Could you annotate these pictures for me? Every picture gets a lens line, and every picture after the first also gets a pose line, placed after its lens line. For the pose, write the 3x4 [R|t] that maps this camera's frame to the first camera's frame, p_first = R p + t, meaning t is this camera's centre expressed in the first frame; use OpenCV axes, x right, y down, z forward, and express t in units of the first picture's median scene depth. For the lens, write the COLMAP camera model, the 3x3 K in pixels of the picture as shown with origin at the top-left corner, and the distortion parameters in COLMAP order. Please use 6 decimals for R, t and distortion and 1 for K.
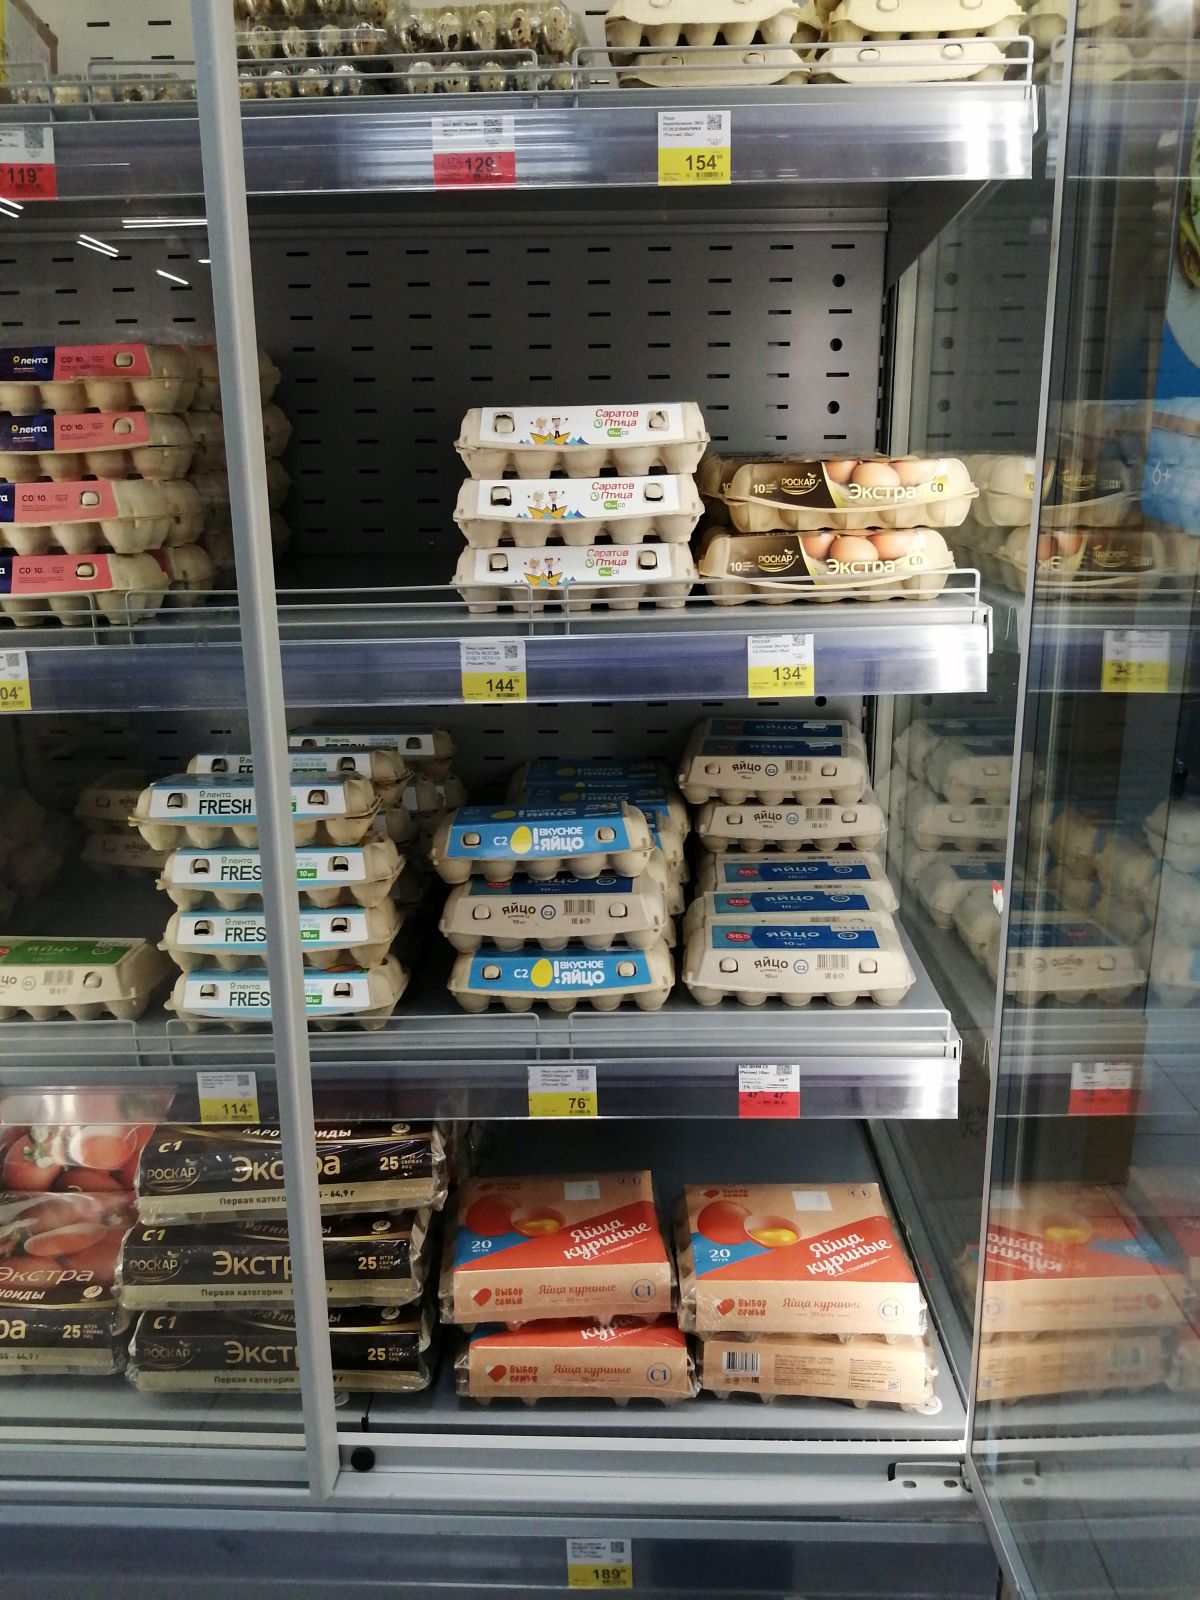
lens RADIAL K [[1226.8, 0, 606.0], [0, 1226.8, 802.3], [0, 0, 1]] dist [0.042868, -0.069140]
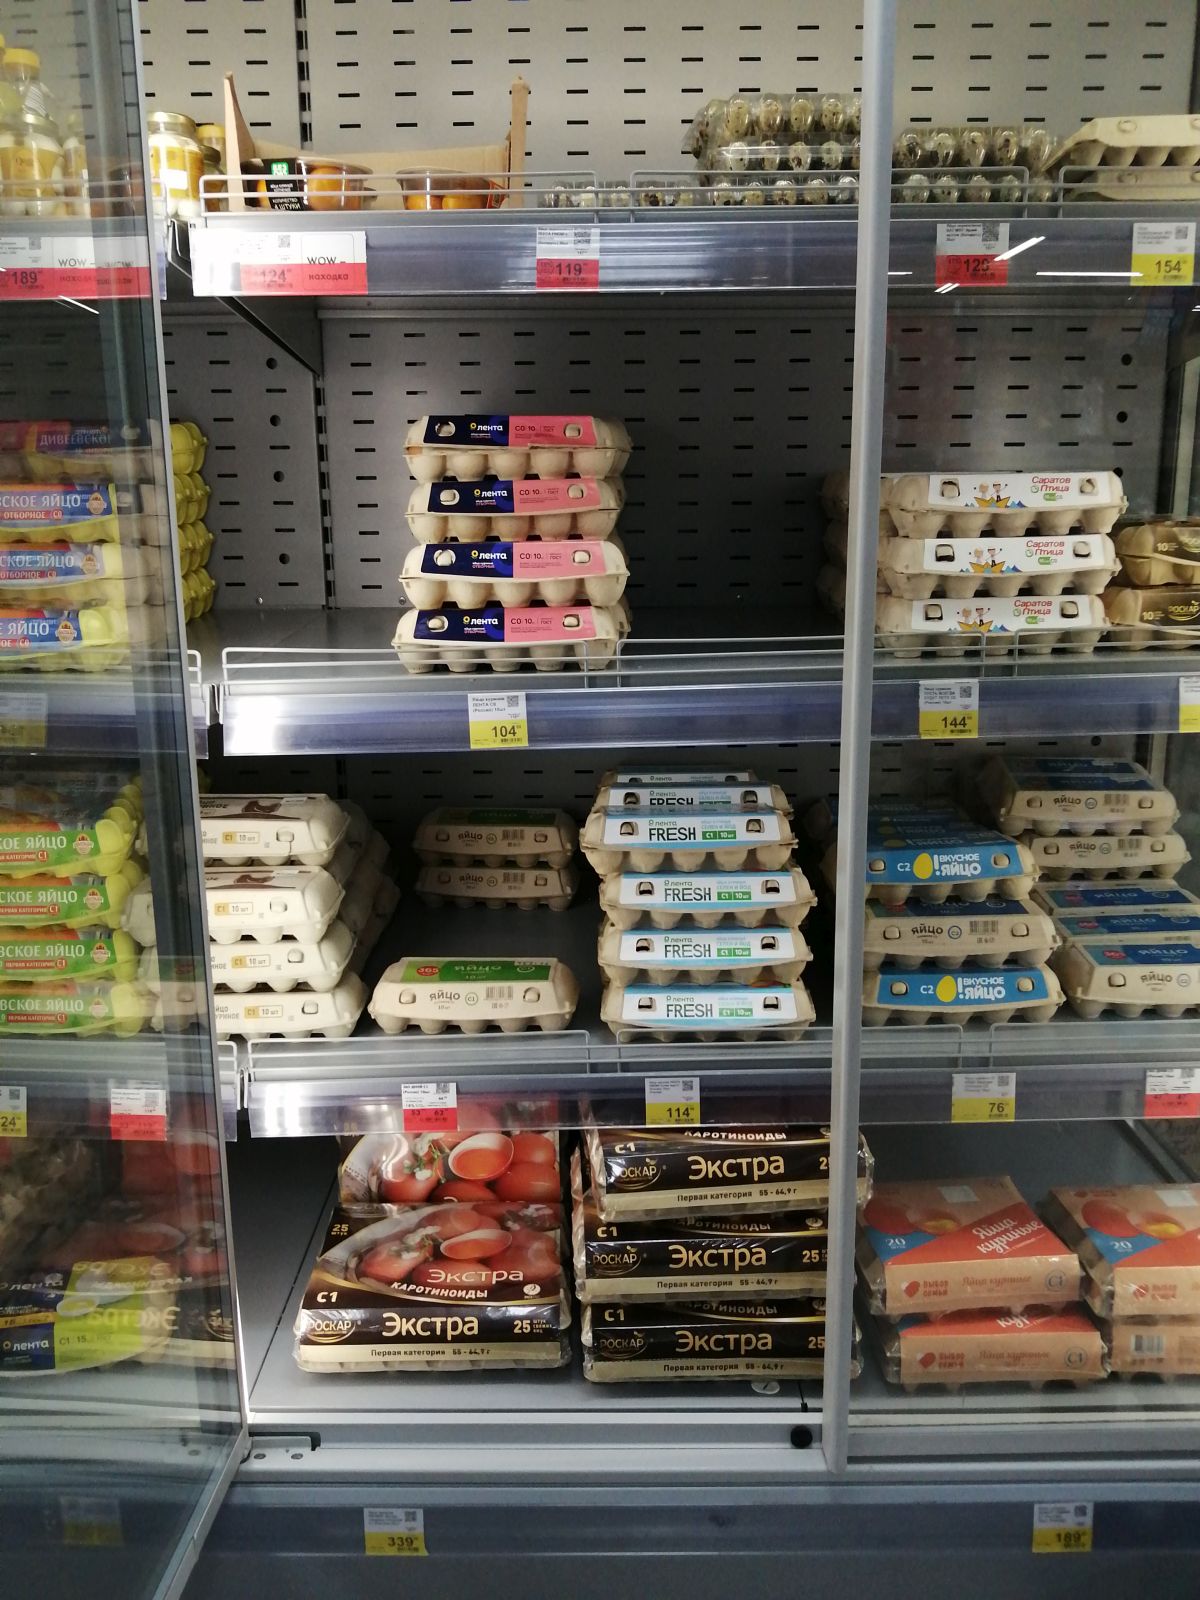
lens RADIAL K [[1226.8, 0, 563.1], [0, 1226.8, 806.5], [0, 0, 1]] dist [0.042868, -0.069140]
pose [[0.999671, -0.002476, 0.025539, -0.431186], [0.003498, 0.999190, -0.040082, 0.021898], [-0.025419, 0.040158, 0.998870, -0.089528]]
